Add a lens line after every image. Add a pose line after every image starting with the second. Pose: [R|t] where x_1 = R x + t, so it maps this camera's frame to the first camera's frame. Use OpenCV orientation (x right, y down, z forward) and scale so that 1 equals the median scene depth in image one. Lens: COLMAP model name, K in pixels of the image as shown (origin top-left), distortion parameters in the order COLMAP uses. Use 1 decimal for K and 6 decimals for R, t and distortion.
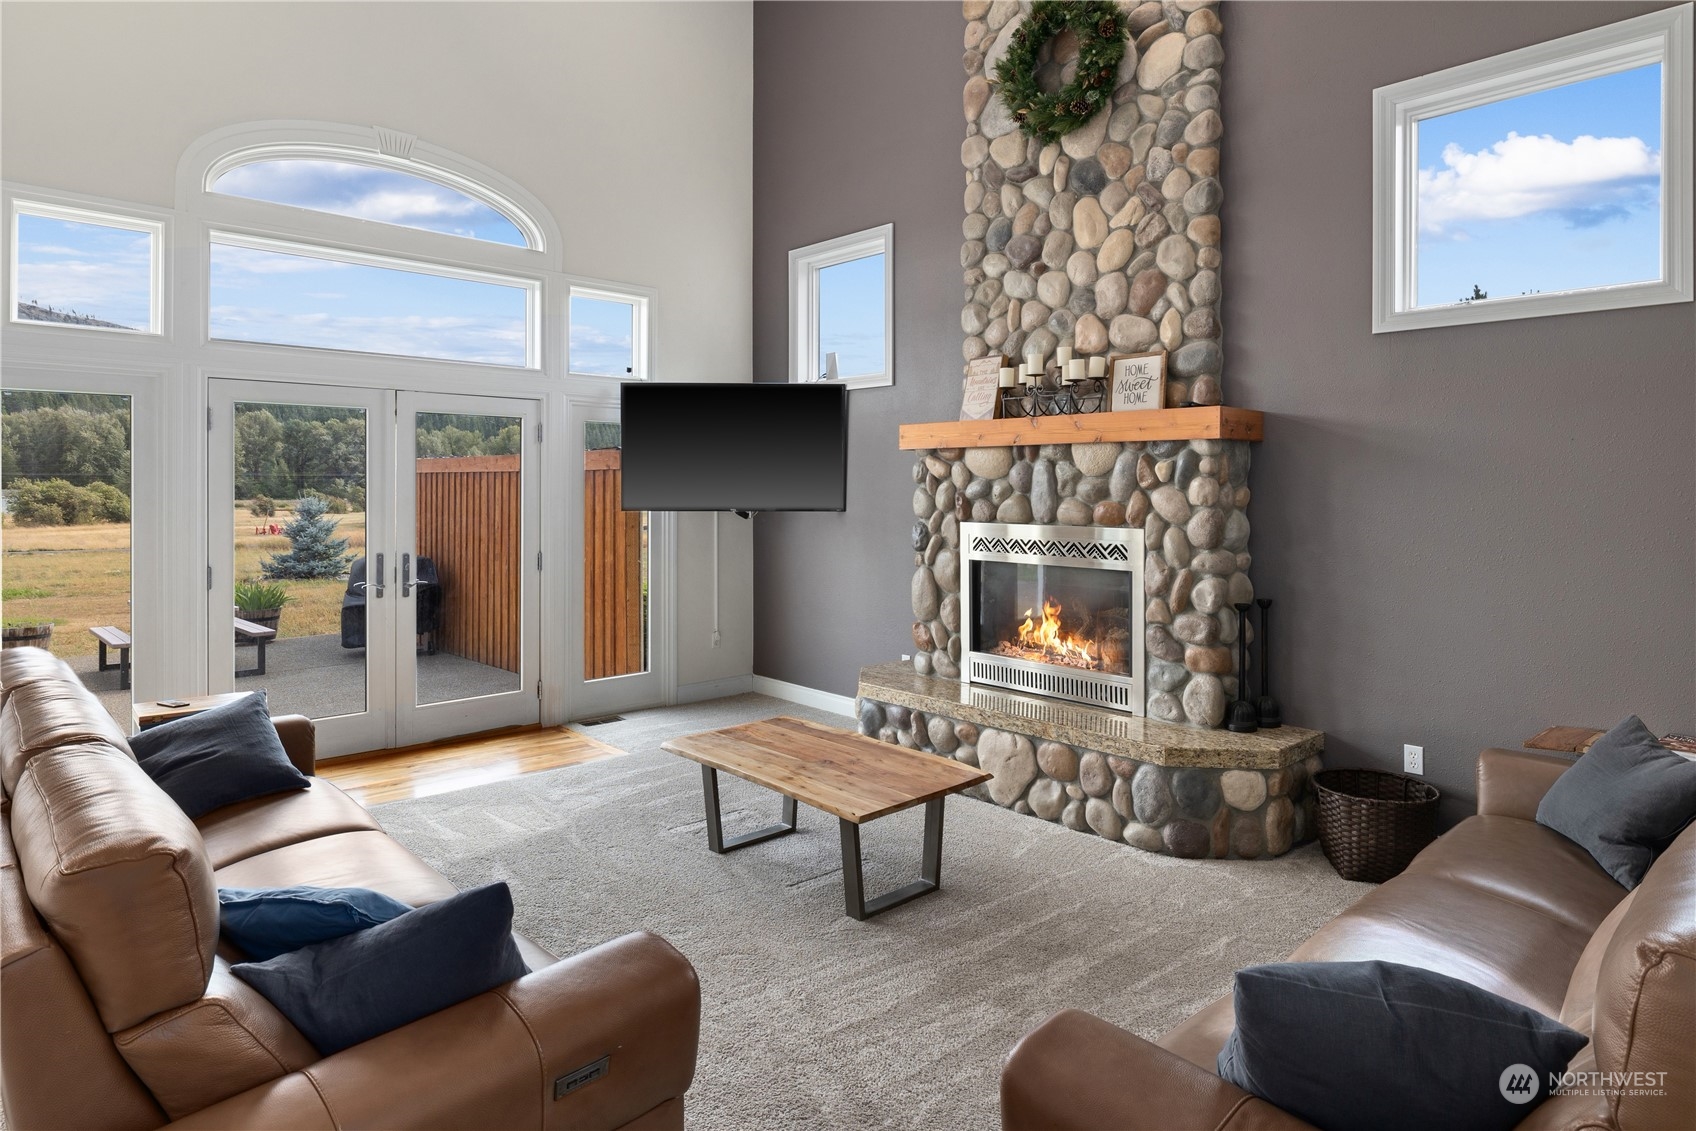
lens RADIAL K [[966.3, 0, 851.0], [0, 966.3, 495.3], [0, 0, 1]] dist [0.000536, 0.000558]
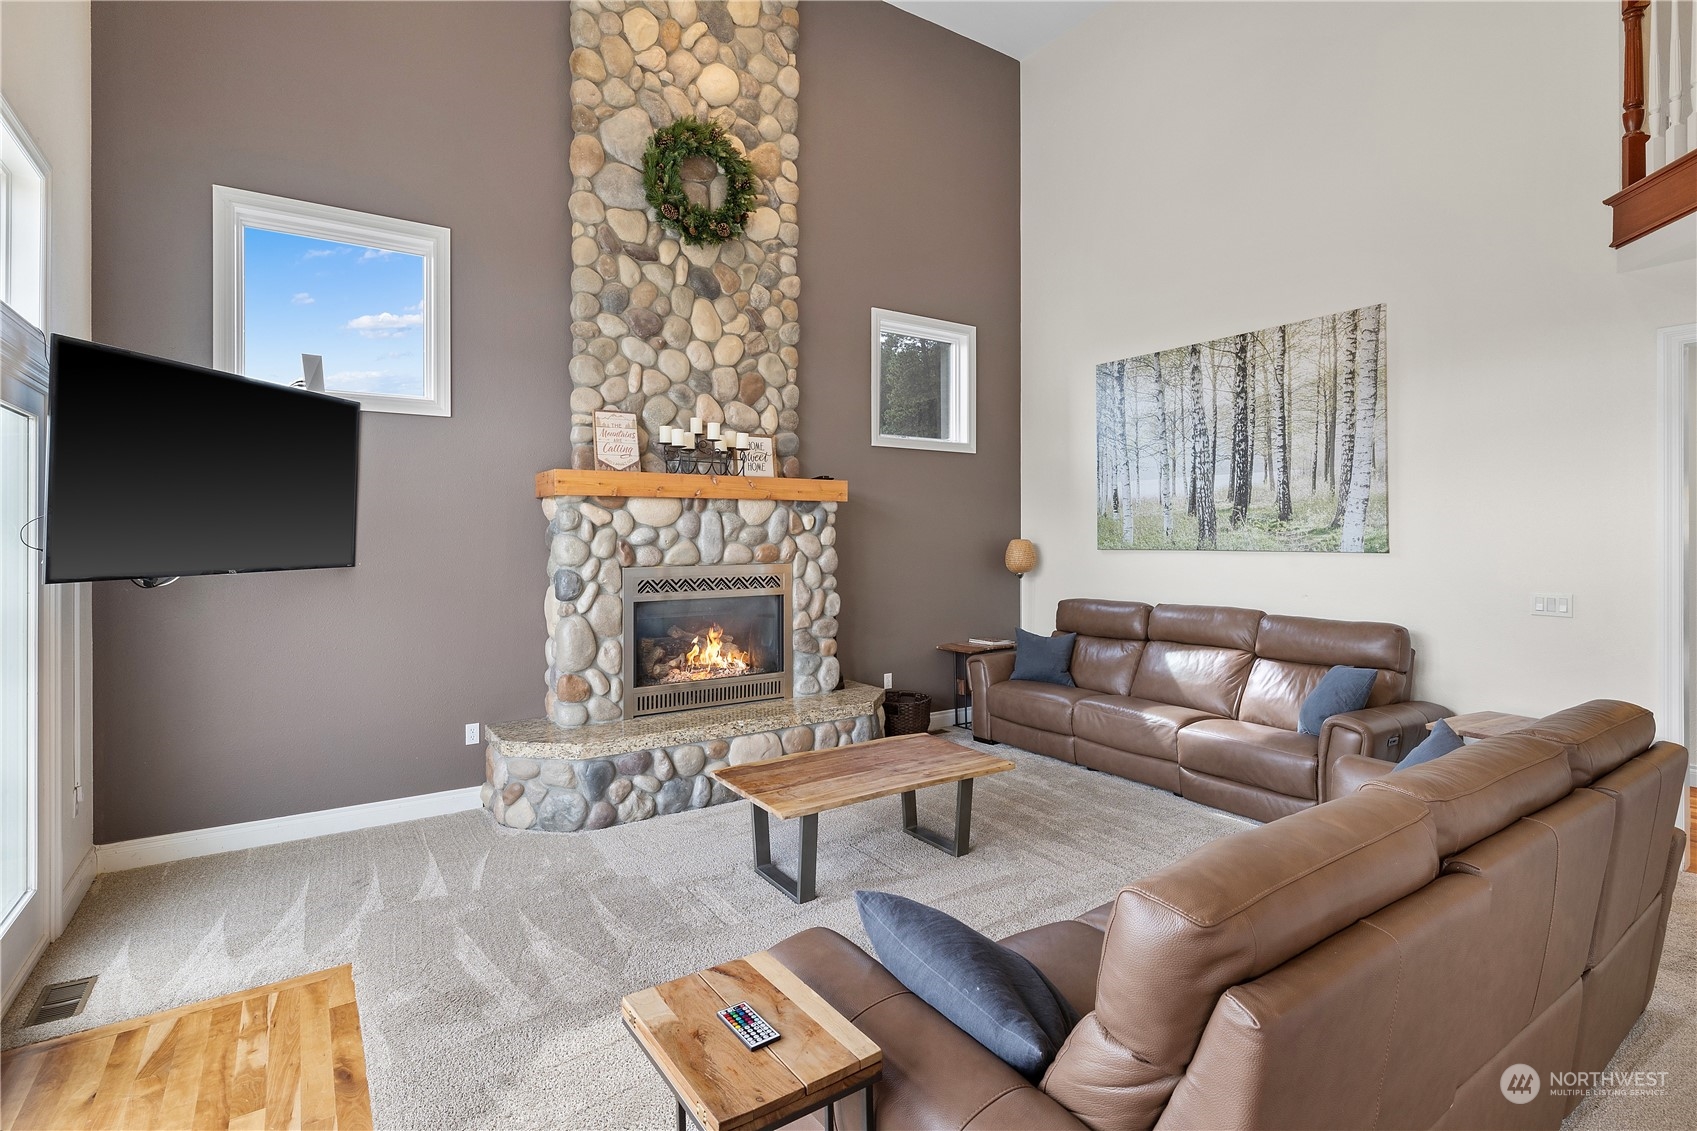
lens RADIAL K [[833.0, 0, 855.1], [0, 833.0, 530.0], [0, 0, 1]] dist [-0.000302, 0.000302]
pose [[0.158577, -0.005895, 0.987329, -0.792034], [0.004616, 0.999976, 0.005229, -0.017732], [-0.987336, 0.003728, 0.158600, 0.650128]]
